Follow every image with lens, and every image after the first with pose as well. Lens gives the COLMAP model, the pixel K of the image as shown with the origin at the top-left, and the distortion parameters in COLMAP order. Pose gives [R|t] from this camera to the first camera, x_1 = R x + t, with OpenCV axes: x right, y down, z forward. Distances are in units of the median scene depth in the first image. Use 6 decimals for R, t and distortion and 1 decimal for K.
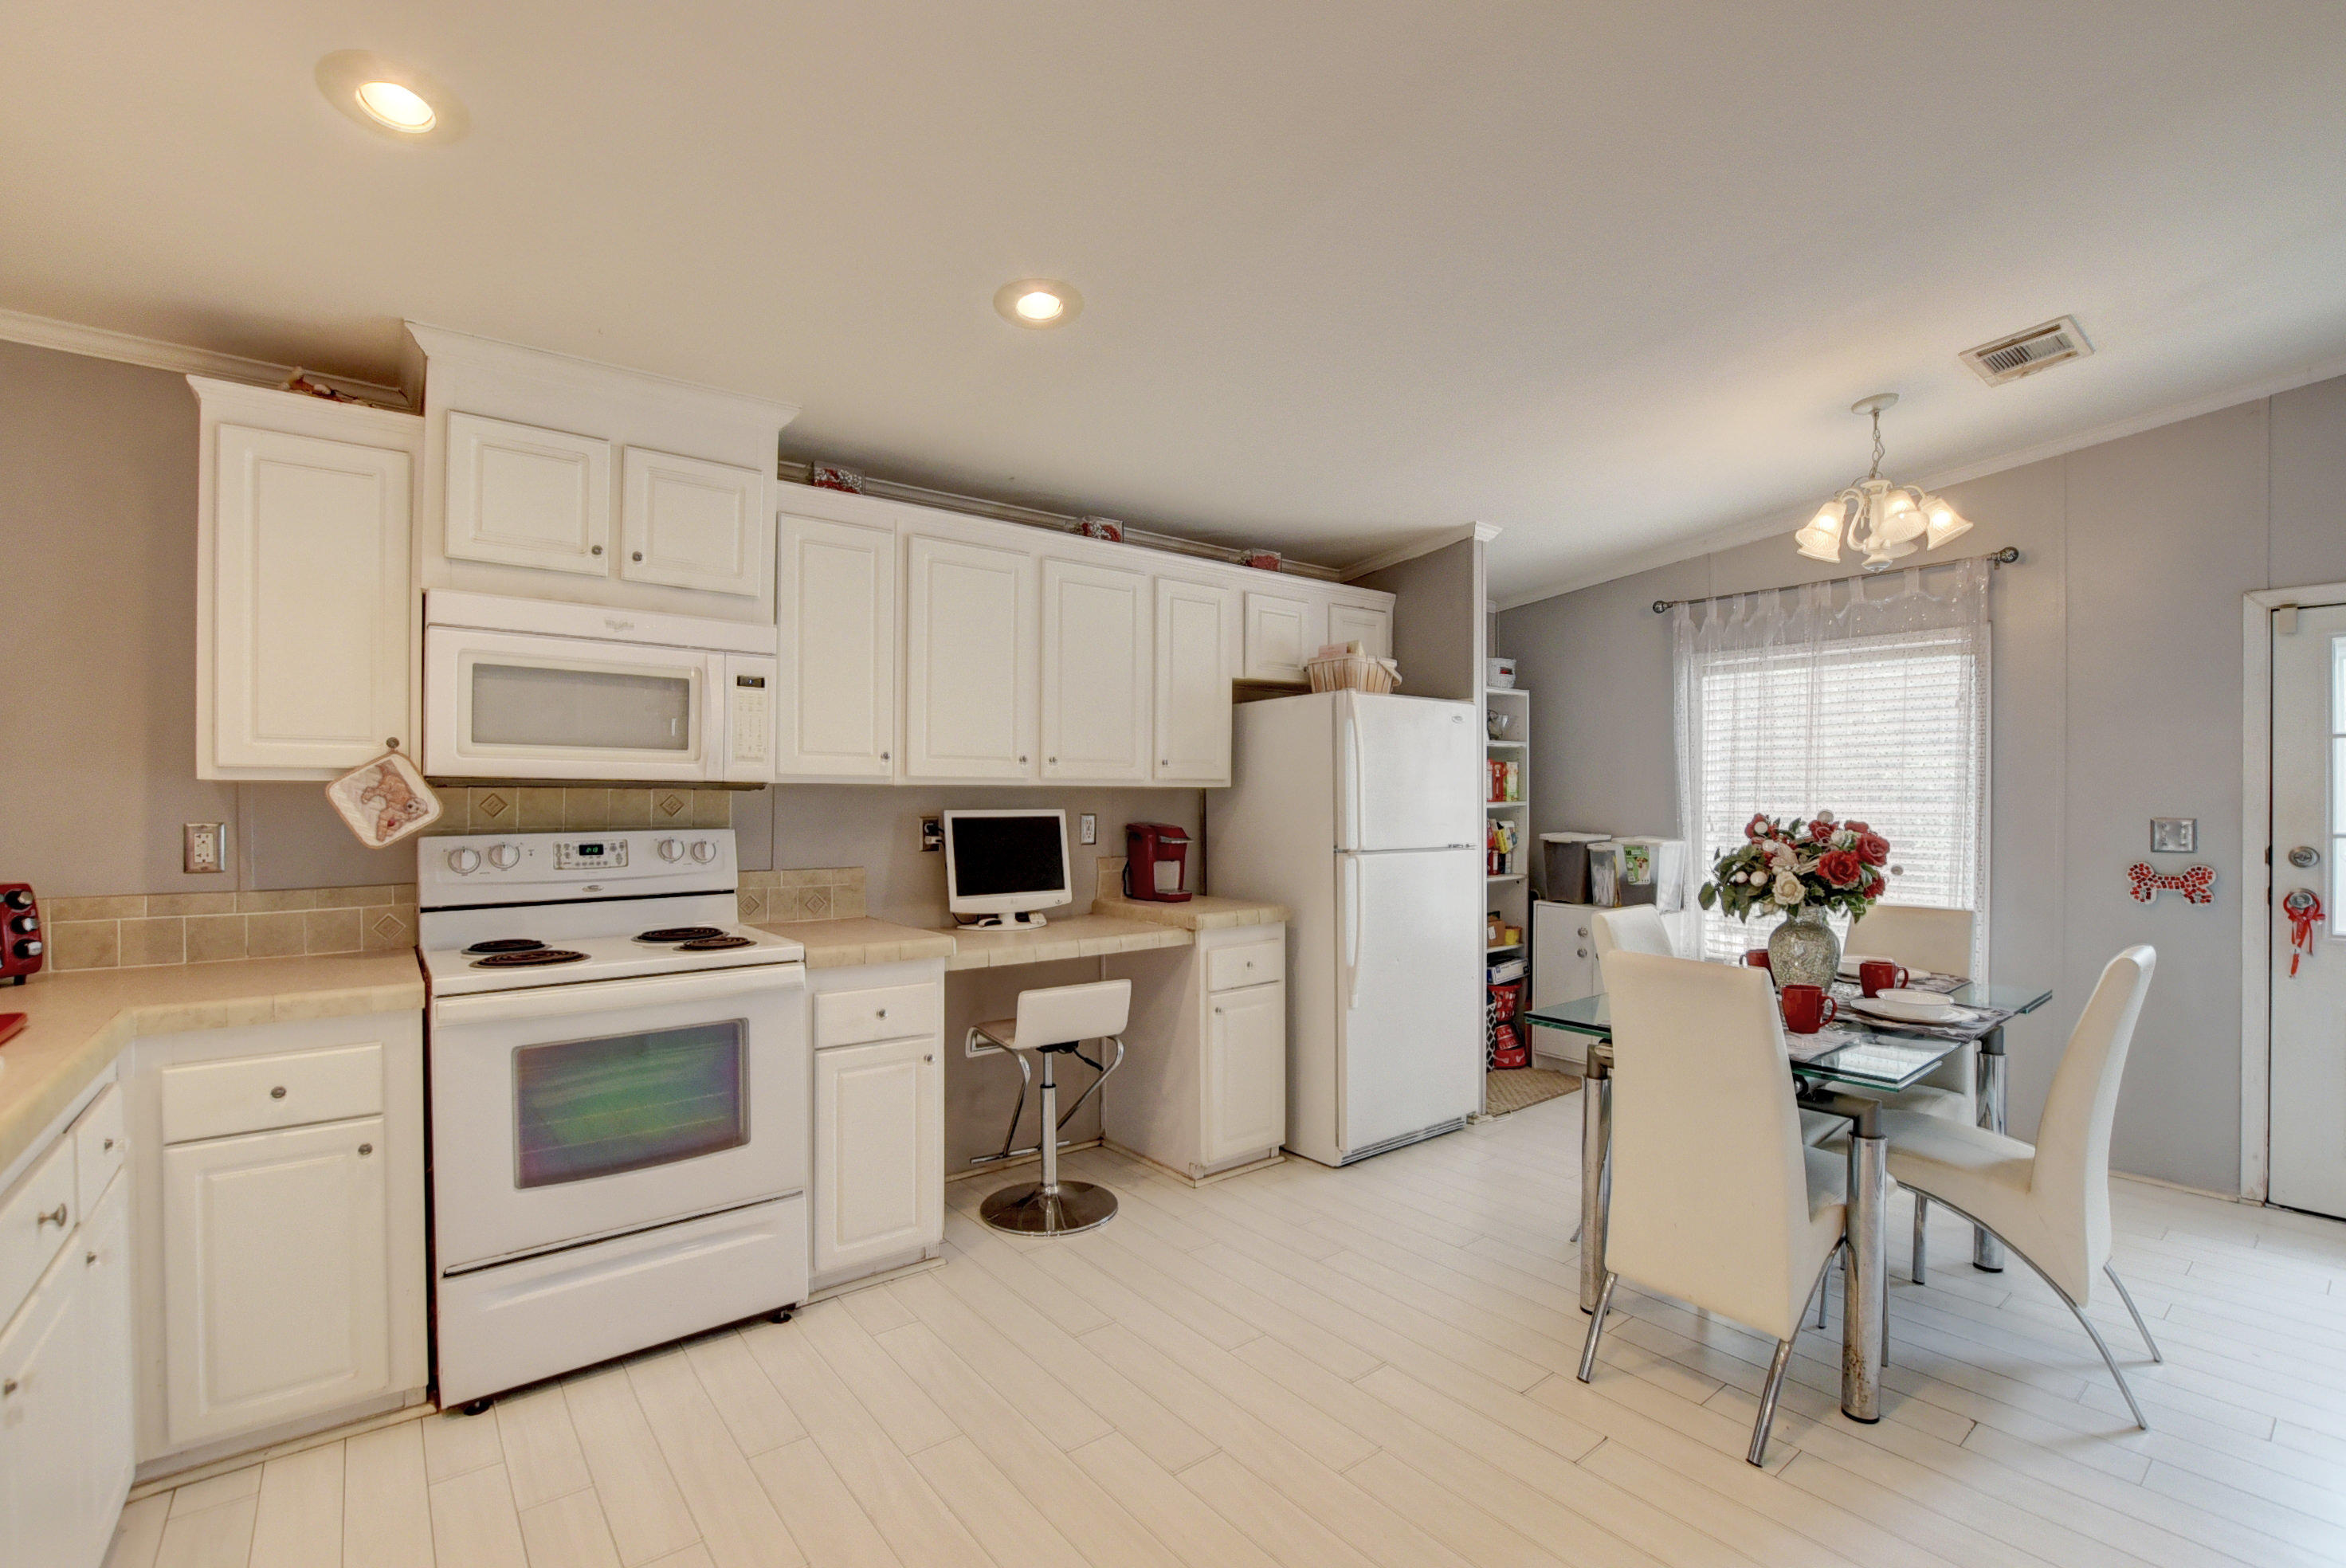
lens RADIAL K [[1012.0, 0, 1122.2], [0, 1012.0, 812.0], [0, 0, 1]] dist [-0.011407, 0.000079]
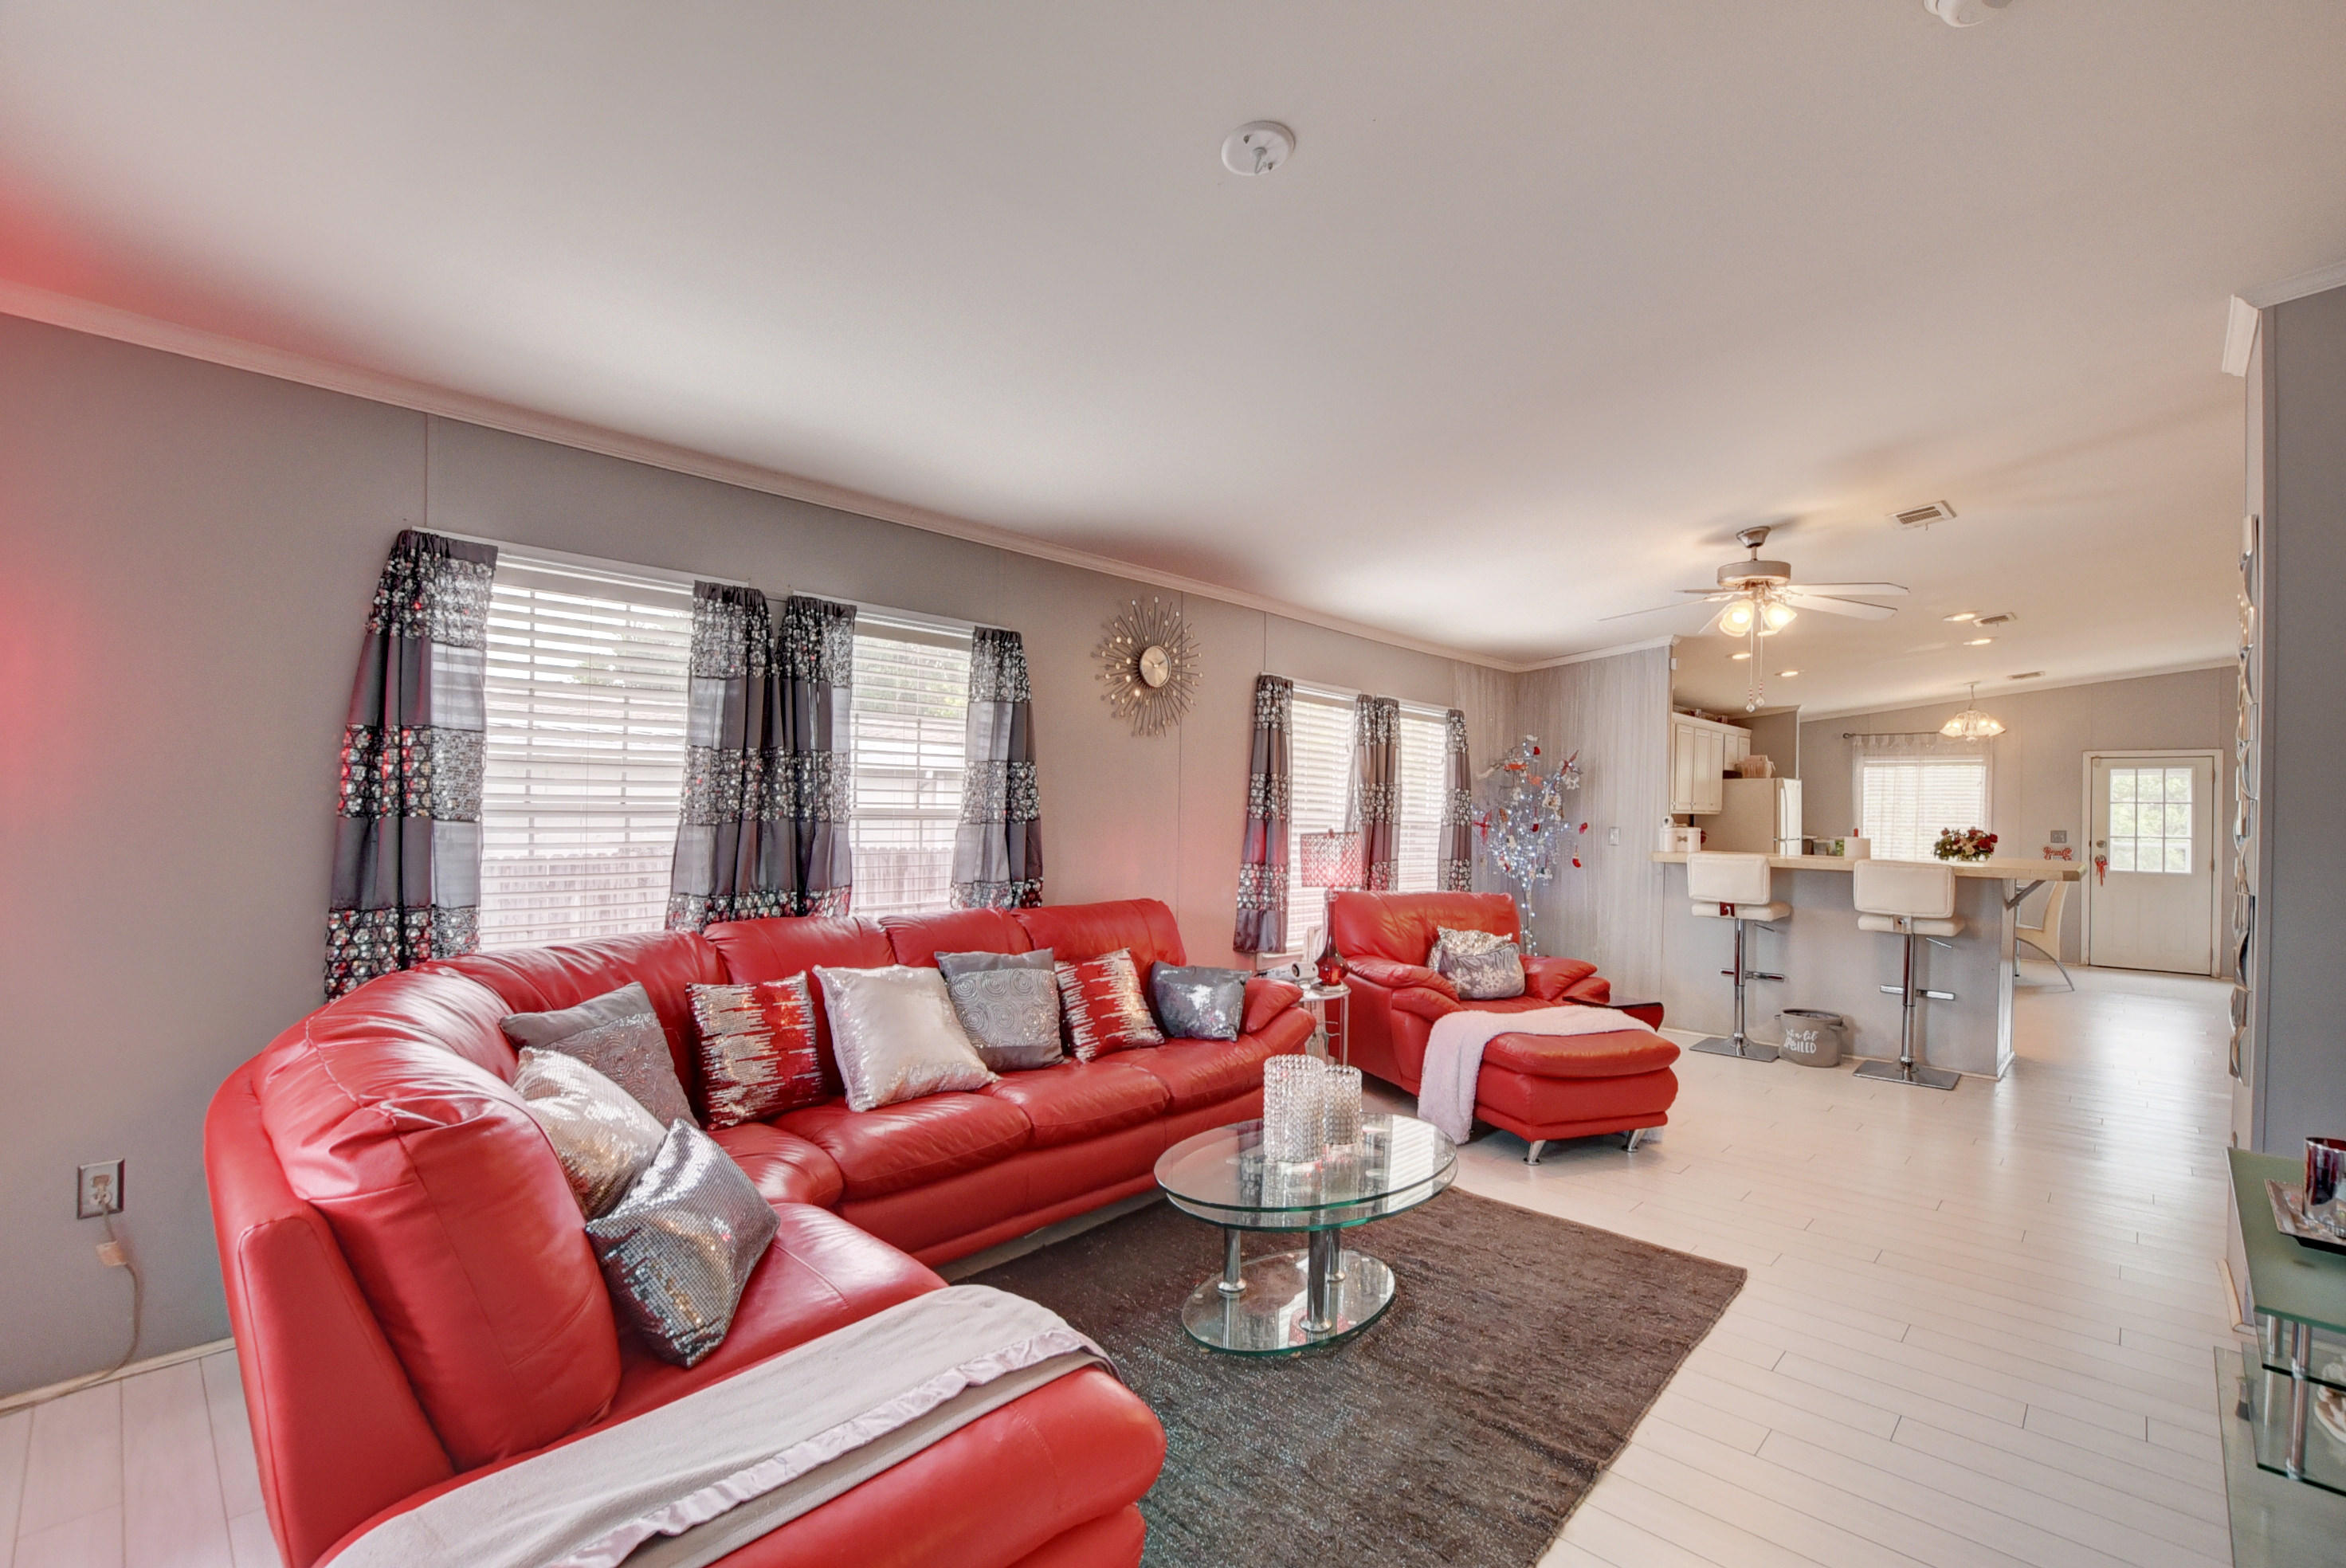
lens RADIAL K [[1040.1, 0, 1183.7], [0, 1040.1, 802.9], [0, 0, 1]] dist [-0.025930, 0.001147]
pose [[0.984332, 0.009729, 0.176055, -2.430421], [-0.004283, 0.999501, -0.031287, 0.040104], [-0.176271, 0.030042, 0.983883, -1.804405]]
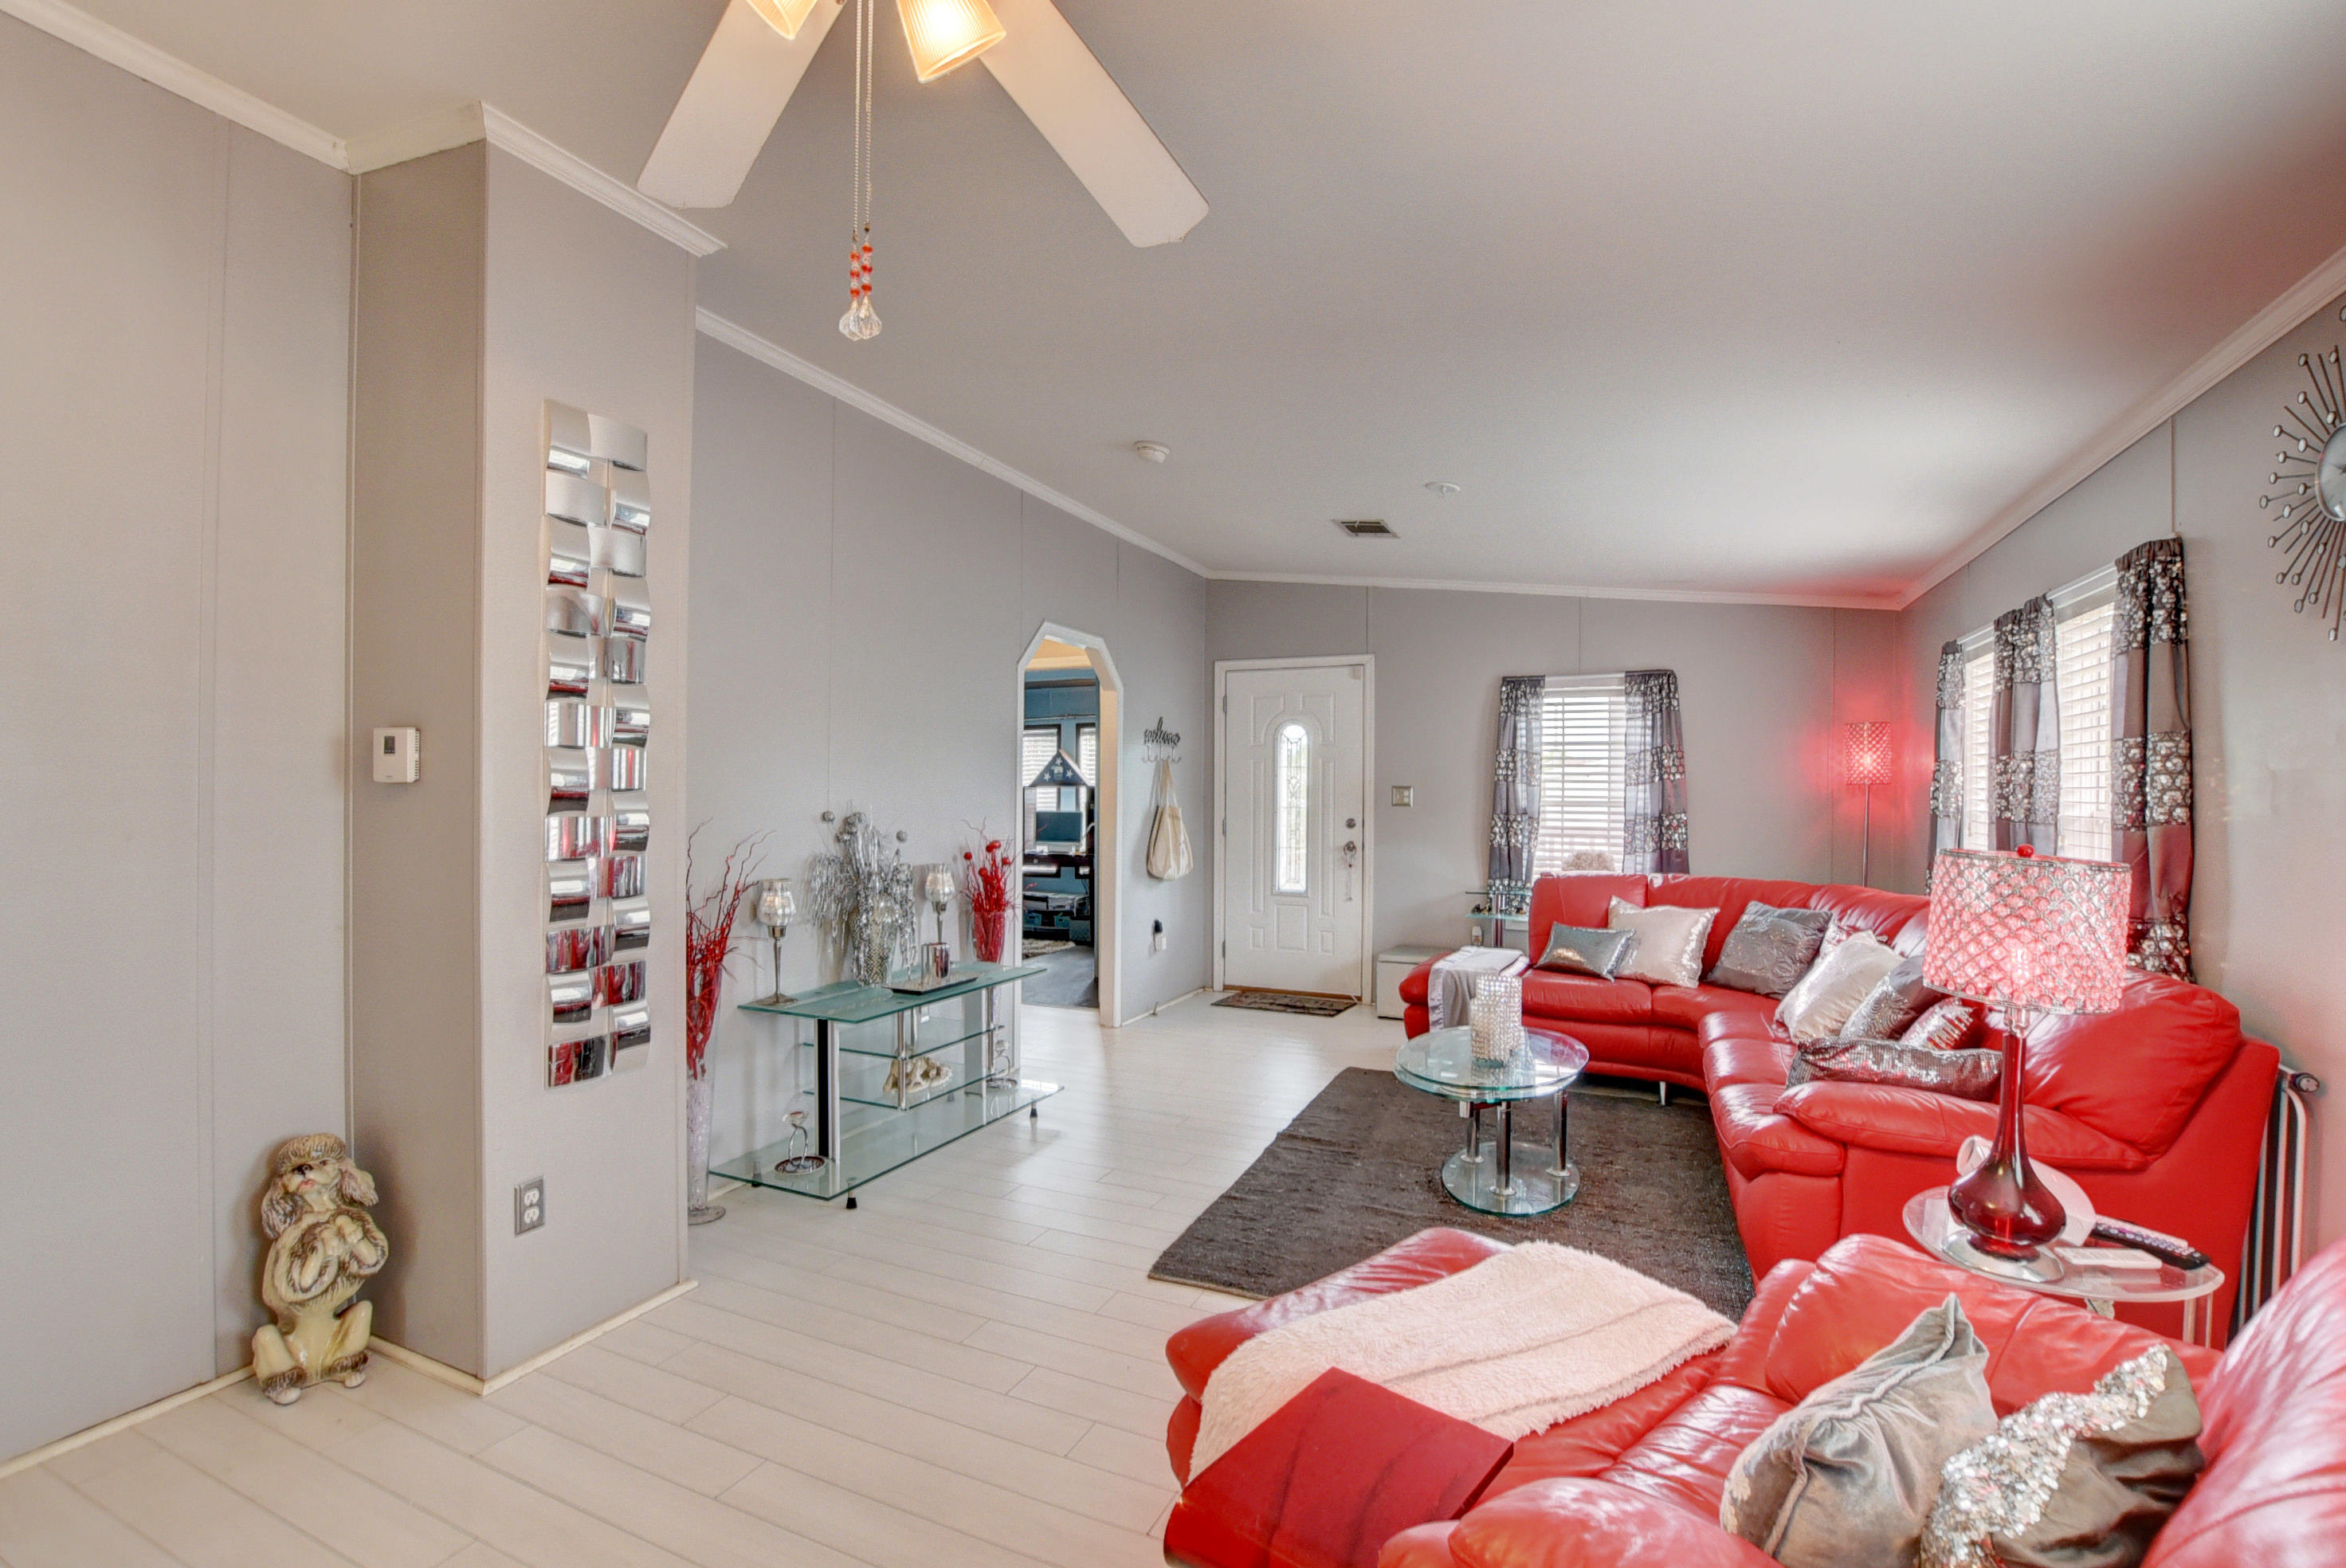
lens RADIAL K [[1040.1, 0, 1183.7], [0, 1040.1, 802.9], [0, 0, 1]] dist [-0.025930, 0.001147]
pose [[-0.863222, -0.009984, -0.504726, -1.104111], [-0.025495, 0.999391, 0.023834, -0.007157], [0.504181, 0.033443, -0.862950, 0.132200]]
